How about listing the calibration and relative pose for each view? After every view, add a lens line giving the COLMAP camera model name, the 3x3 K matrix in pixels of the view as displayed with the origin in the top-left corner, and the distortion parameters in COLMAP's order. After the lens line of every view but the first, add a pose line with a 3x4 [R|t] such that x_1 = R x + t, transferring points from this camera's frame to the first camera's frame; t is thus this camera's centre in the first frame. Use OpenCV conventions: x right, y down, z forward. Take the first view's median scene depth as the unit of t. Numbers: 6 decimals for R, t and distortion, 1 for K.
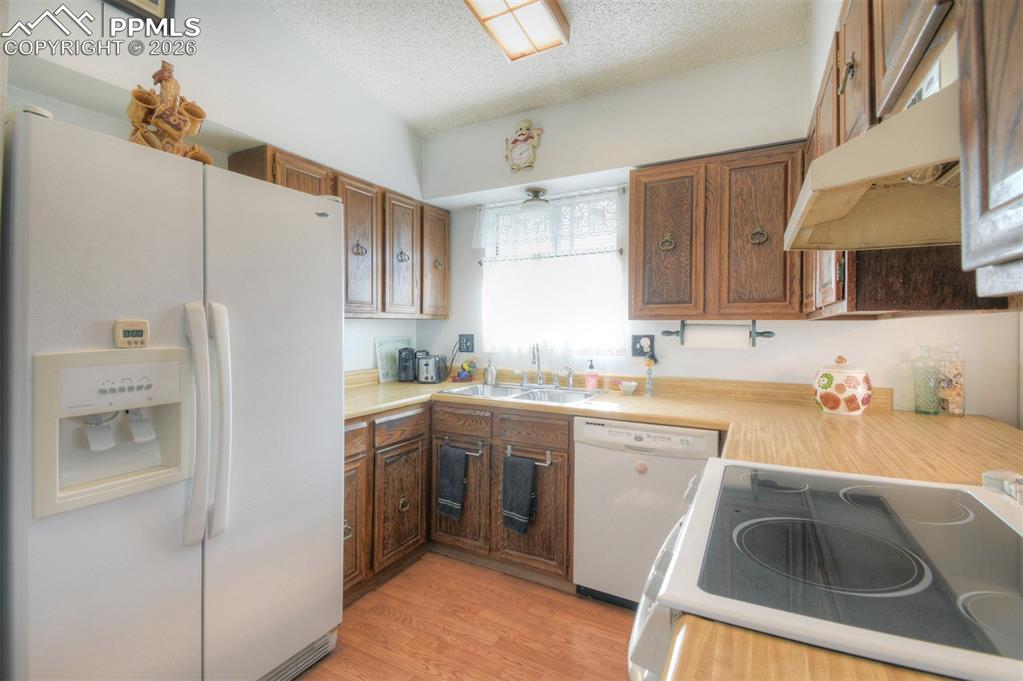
lens RADIAL K [[464.8, 0, 511.0], [0, 464.8, 330.7], [0, 0, 1]] dist [-0.002741, -0.000413]
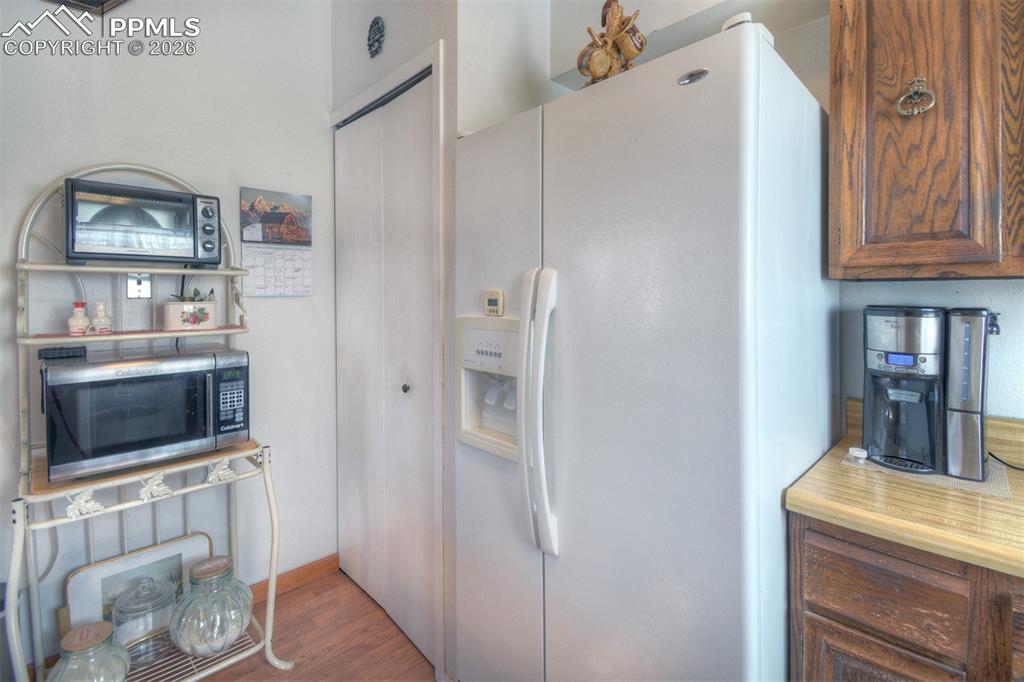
lens RADIAL K [[465.3, 0, 507.7], [0, 465.3, 293.7], [0, 0, 1]] dist [-0.002741, -0.000413]
pose [[-0.304550, 0.006920, -0.952471, 0.191343], [-0.011109, 0.999880, 0.010816, -0.026102], [0.952432, 0.013875, -0.304436, 1.358693]]
